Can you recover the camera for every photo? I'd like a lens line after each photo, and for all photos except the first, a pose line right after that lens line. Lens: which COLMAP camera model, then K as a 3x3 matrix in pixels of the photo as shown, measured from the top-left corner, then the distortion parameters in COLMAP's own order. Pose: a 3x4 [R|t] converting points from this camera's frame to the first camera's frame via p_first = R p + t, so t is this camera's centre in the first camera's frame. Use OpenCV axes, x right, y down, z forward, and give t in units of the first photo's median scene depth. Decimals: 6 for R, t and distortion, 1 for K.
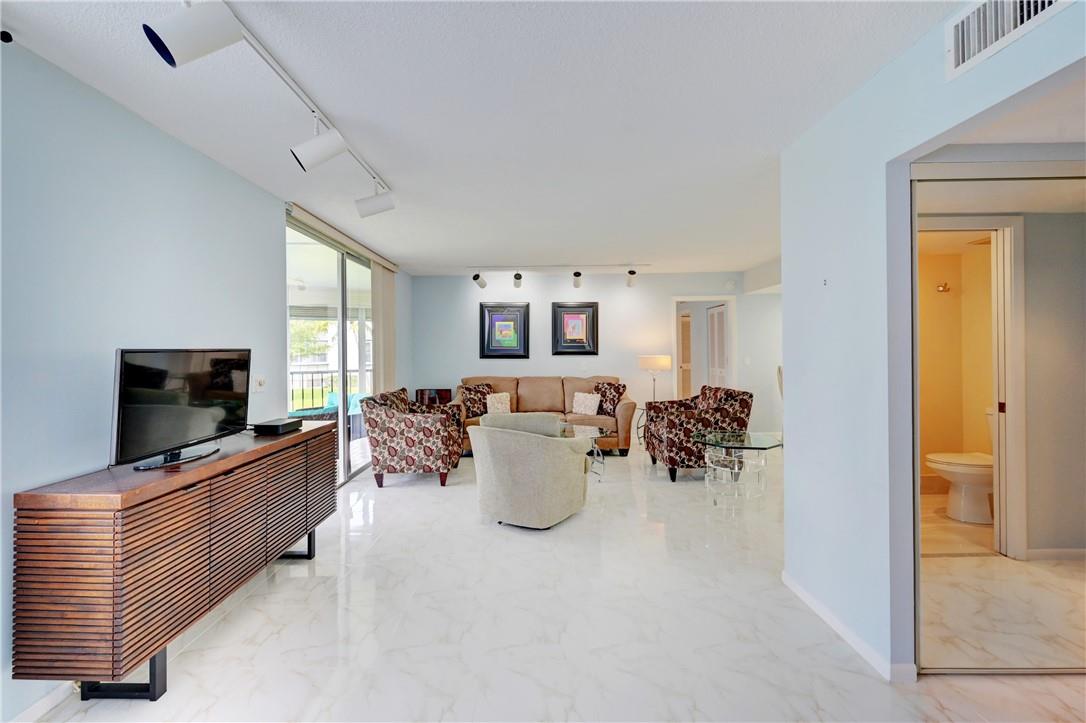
lens RADIAL K [[443.9, 0, 534.1], [0, 443.9, 351.6], [0, 0, 1]] dist [0.000513, 0.000143]
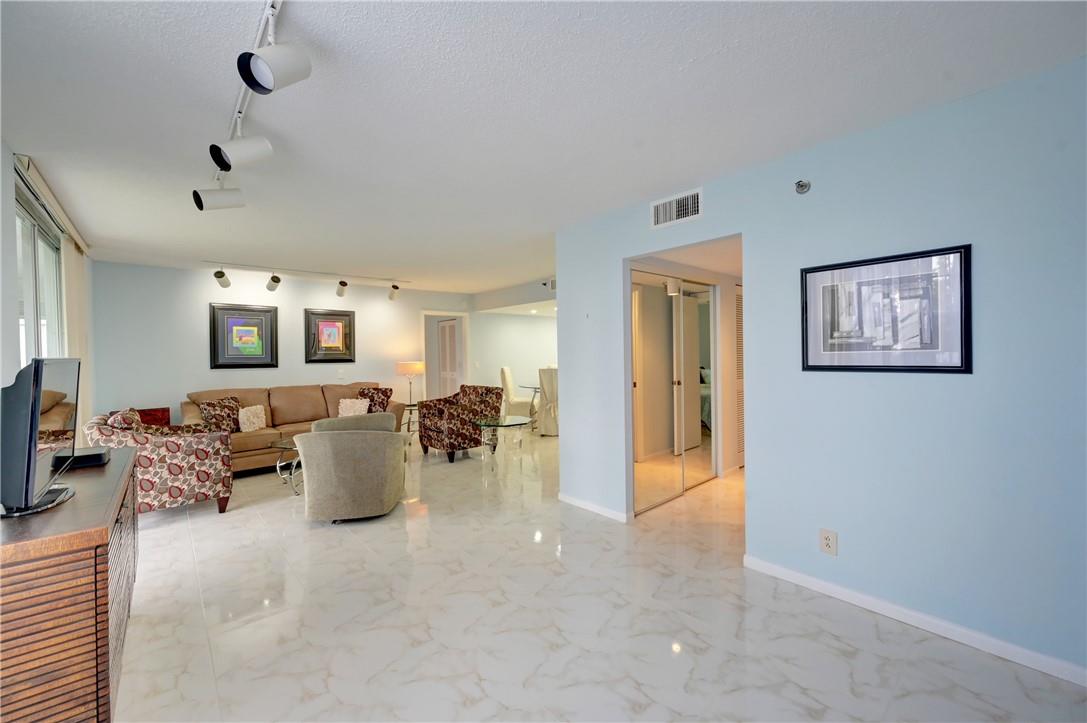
lens RADIAL K [[440.3, 0, 543.5], [0, 440.3, 361.5], [0, 0, 1]] dist [-0.000618, 0.000021]
pose [[0.733675, -0.015886, 0.679314, -0.316855], [0.012397, 0.999873, 0.009994, 0.001236], [-0.679387, 0.001089, 0.733779, -0.073854]]
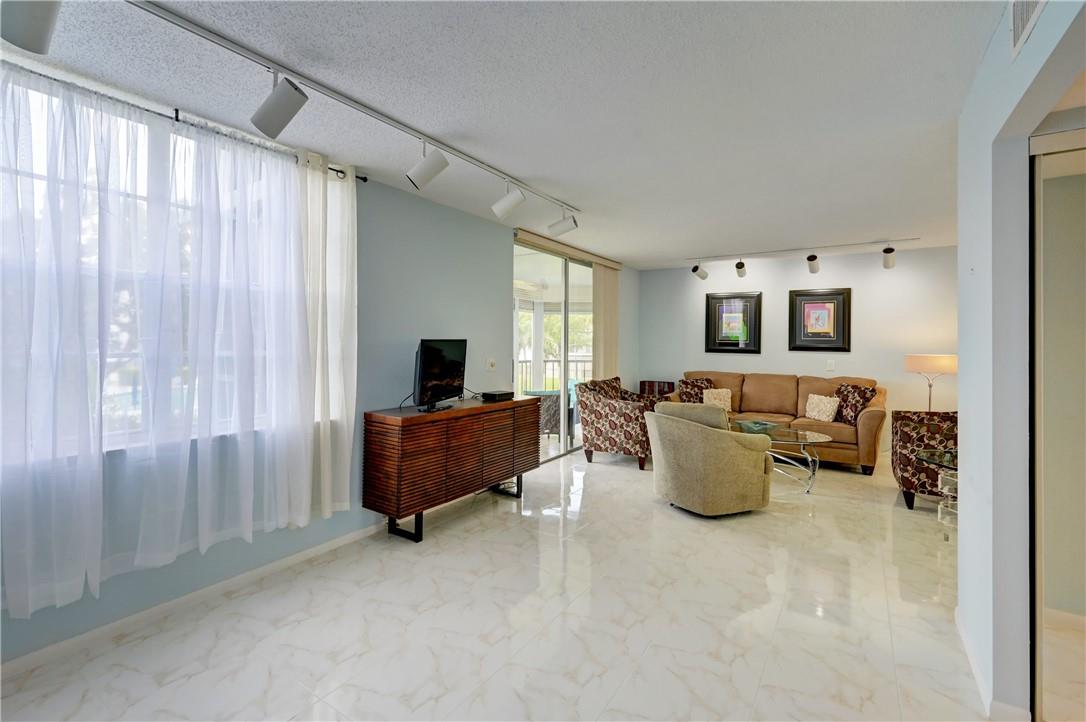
lens RADIAL K [[500.6, 0, 528.1], [0, 500.6, 341.6], [0, 0, 1]] dist [0.000034, -0.000003]
pose [[0.825766, 0.014558, -0.563825, 0.238259], [-0.017383, 0.999849, 0.000356, -0.001556], [0.563745, 0.009507, 0.825894, -0.149728]]
